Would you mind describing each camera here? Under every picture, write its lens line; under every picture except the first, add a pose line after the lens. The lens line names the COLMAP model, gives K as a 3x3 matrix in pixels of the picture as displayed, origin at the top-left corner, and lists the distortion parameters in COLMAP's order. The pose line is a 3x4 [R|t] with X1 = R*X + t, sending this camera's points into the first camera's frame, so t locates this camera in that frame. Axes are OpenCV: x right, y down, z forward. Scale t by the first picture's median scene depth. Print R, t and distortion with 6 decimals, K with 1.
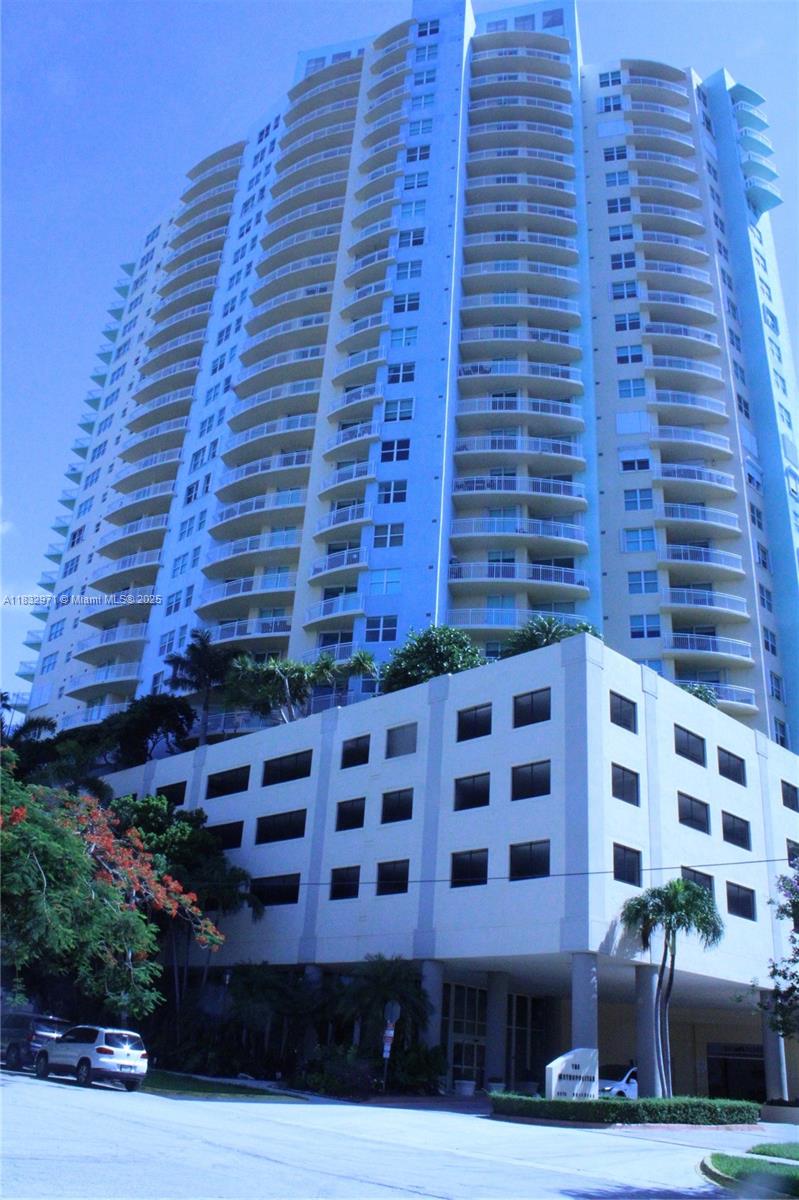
lens RADIAL K [[1008.9, 0, 395.9], [0, 1008.9, 621.4], [0, 0, 1]] dist [-0.170004, 0.152350]
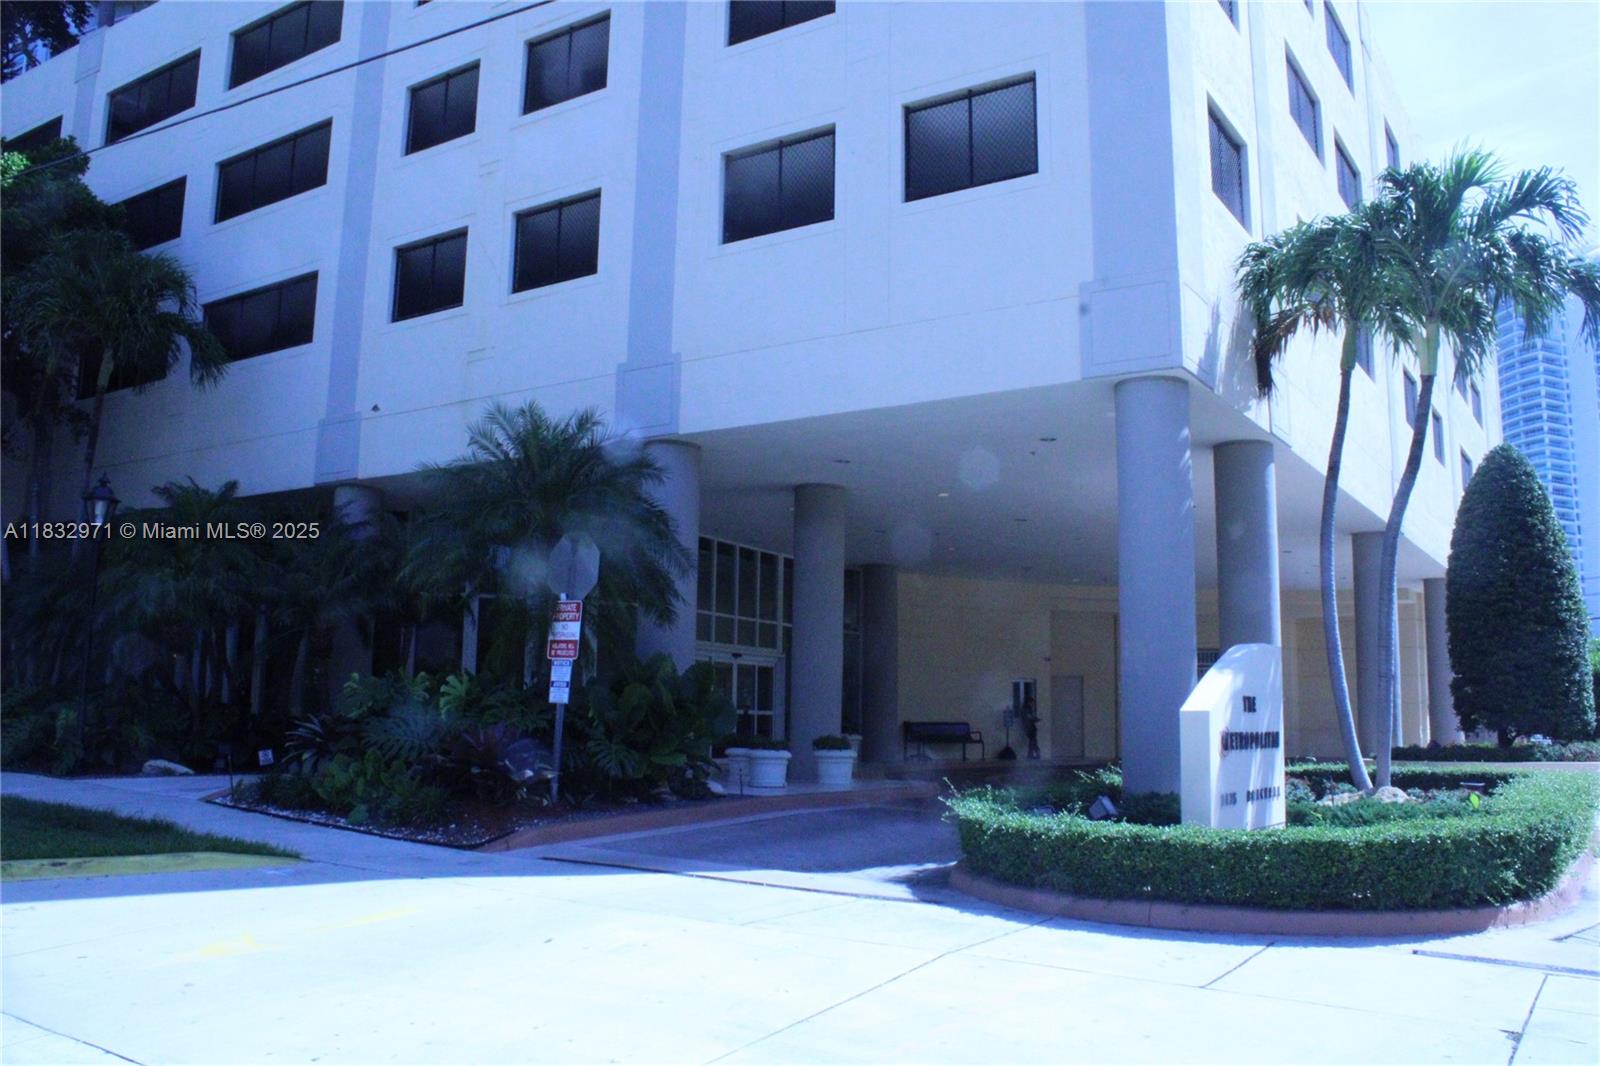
lens RADIAL K [[1345.3, 0, 805.7], [0, 1345.3, 515.6], [0, 0, 1]] dist [-0.170004, 0.152350]
pose [[0.978329, -0.020548, 0.206035, -0.017207], [-0.038100, 0.960208, 0.276675, 0.226992], [-0.203522, -0.278529, 0.938616, 0.511974]]
